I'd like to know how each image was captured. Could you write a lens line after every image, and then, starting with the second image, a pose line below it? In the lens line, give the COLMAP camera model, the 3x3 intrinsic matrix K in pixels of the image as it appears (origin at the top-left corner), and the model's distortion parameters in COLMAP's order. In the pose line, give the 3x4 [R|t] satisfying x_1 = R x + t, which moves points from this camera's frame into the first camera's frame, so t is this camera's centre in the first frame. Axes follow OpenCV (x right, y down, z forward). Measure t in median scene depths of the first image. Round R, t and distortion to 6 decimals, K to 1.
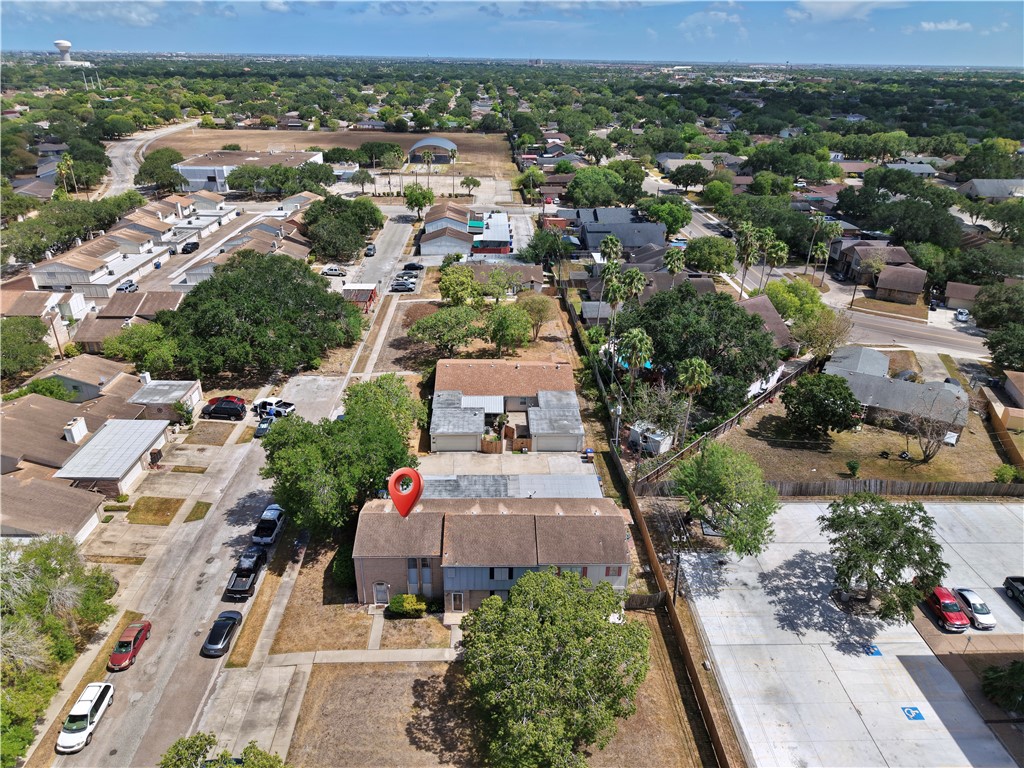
lens RADIAL K [[678.1, 0, 507.2], [0, 678.1, 399.1], [0, 0, 1]] dist [0.029622, -0.031403]
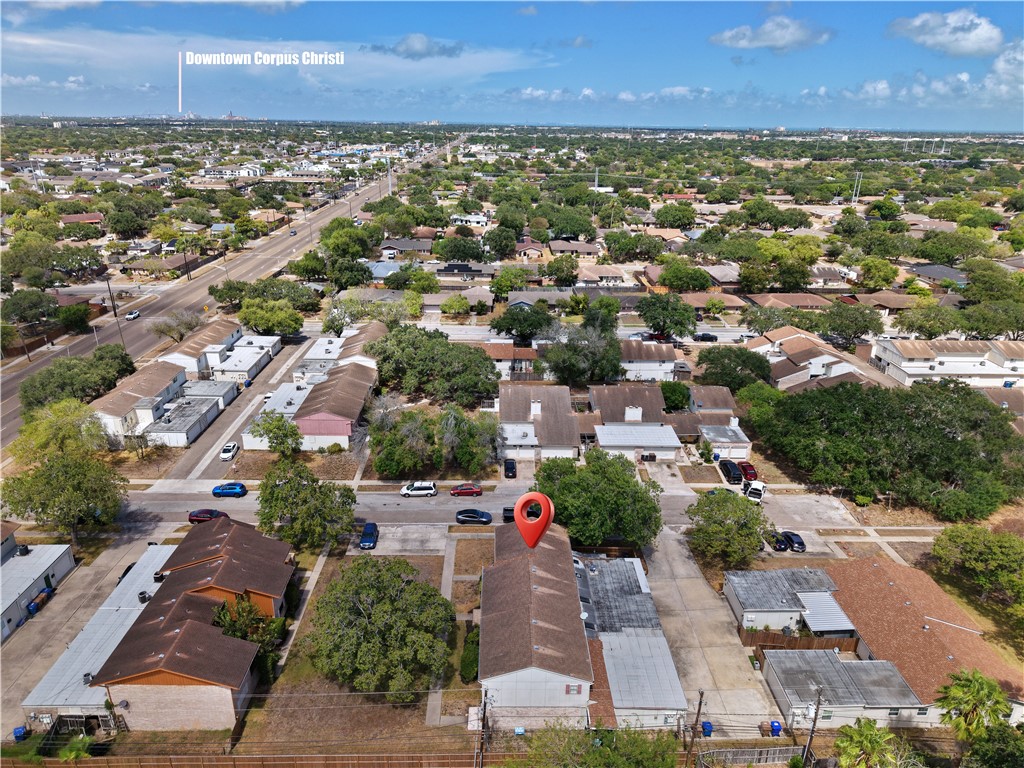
lens RADIAL K [[678.1, 0, 507.2], [0, 678.1, 399.1], [0, 0, 1]] dist [0.029622, -0.031403]
pose [[-0.011471, 0.363839, -0.931391, 0.805824], [-0.463484, 0.823415, 0.327368, -0.372631], [0.886031, 0.435440, 0.159189, 0.581120]]
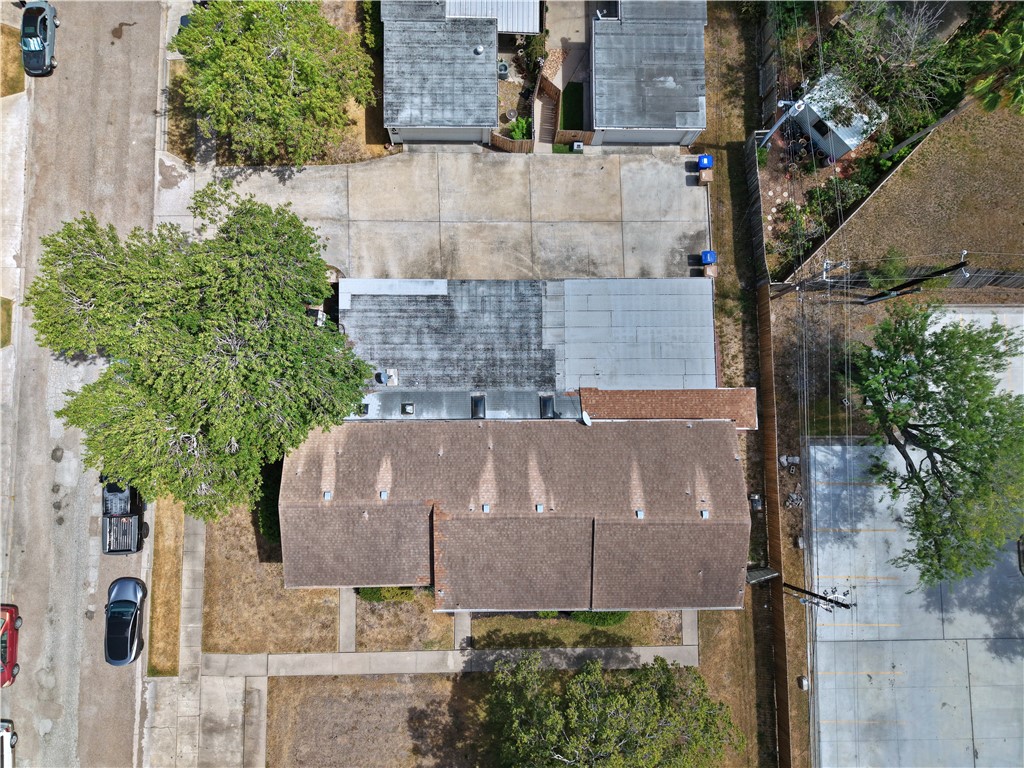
lens RADIAL K [[678.1, 0, 507.2], [0, 678.1, 399.1], [0, 0, 1]] dist [0.029622, -0.031403]
pose [[0.999696, 0.021245, 0.012494, -0.035174], [-0.021722, 0.519945, 0.853923, -0.314993], [0.011646, -0.853935, 0.520249, 0.699348]]
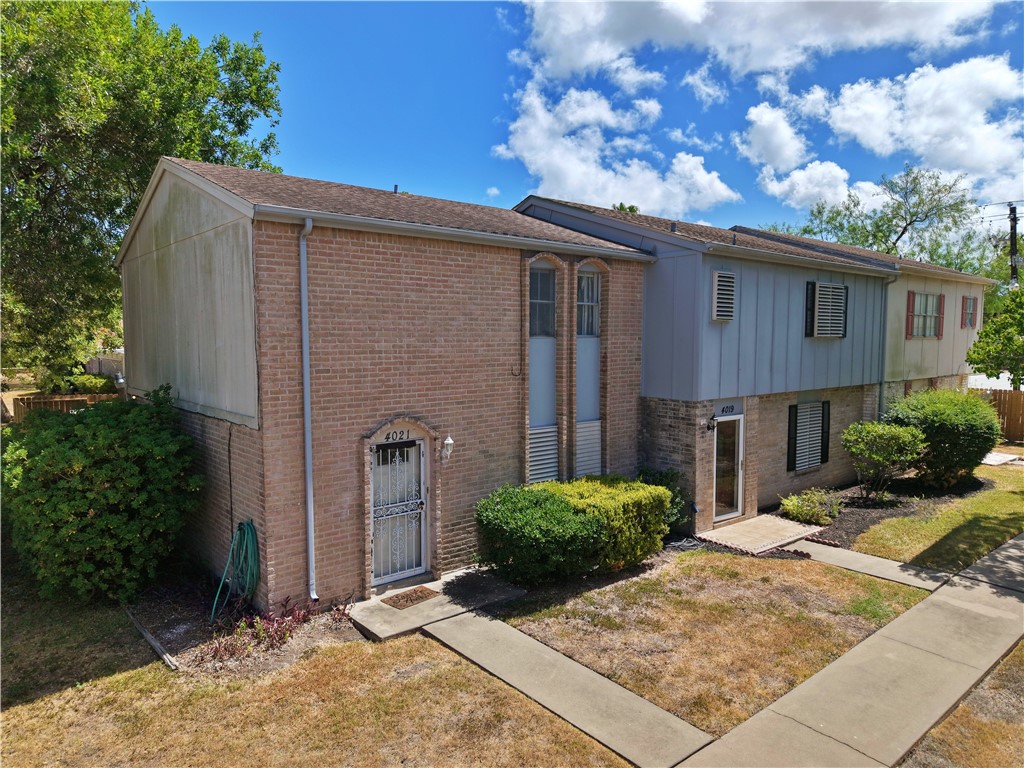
lens RADIAL K [[678.1, 0, 507.2], [0, 678.1, 399.1], [0, 0, 1]] dist [0.029622, -0.031403]
pose [[0.784138, -0.069738, 0.616655, -0.234115], [0.286273, 0.922275, -0.259724, 0.272407], [-0.550613, 0.380192, 0.743155, 0.742407]]
